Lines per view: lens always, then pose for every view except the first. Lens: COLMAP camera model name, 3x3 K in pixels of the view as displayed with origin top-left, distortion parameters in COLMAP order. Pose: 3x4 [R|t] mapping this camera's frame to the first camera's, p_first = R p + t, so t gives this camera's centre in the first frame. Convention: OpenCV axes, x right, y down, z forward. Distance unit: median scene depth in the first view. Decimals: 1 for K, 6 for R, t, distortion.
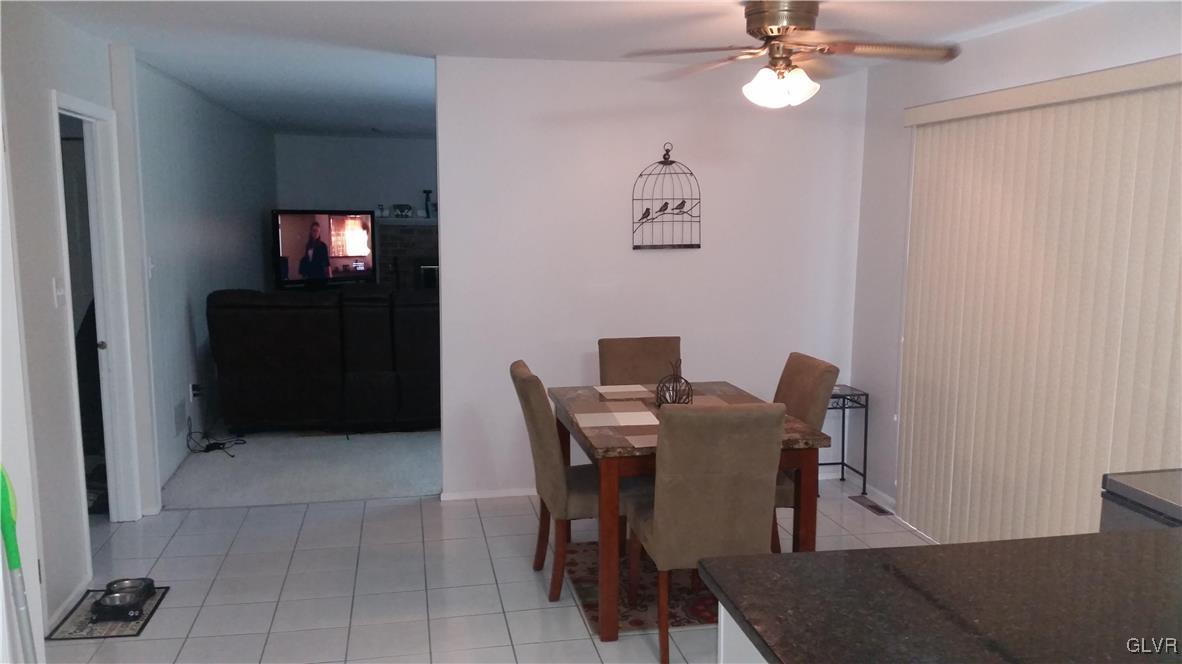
lens RADIAL K [[951.1, 0, 584.2], [0, 951.1, 340.4], [0, 0, 1]] dist [0.126831, -0.292973]
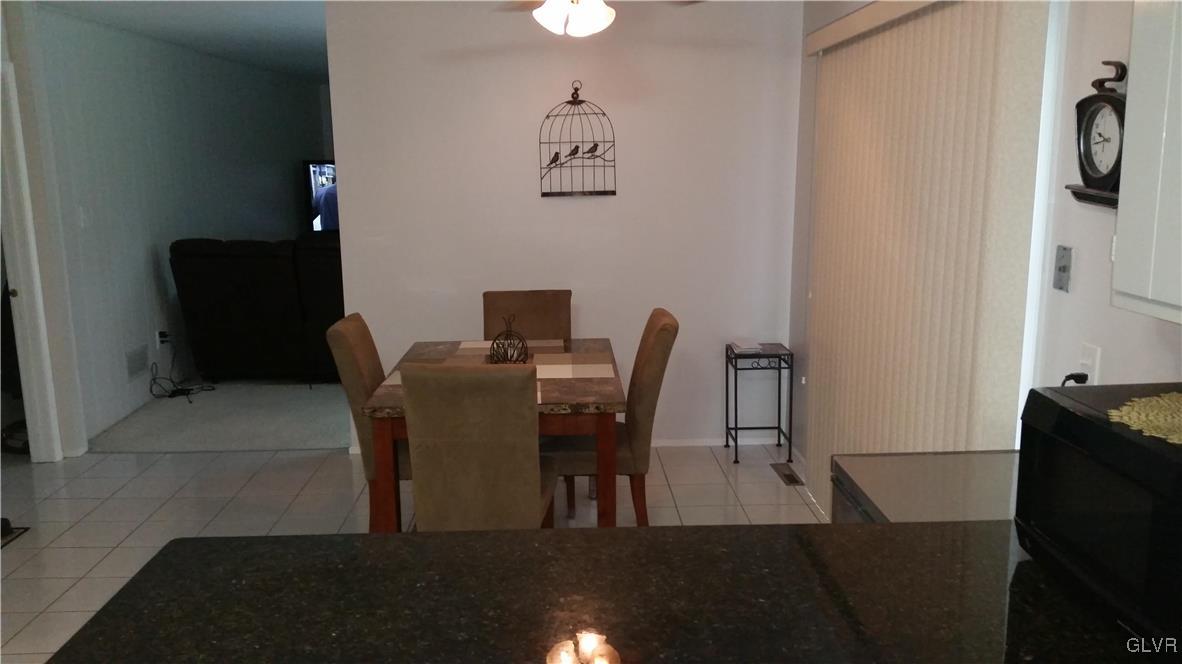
lens RADIAL K [[951.1, 0, 584.2], [0, 951.1, 340.4], [0, 0, 1]] dist [0.126831, -0.292973]
pose [[0.988069, 0.017011, -0.153069, 0.240439], [-0.009089, 0.998590, 0.052307, -0.003200], [0.153743, -0.050291, 0.986830, 0.067783]]
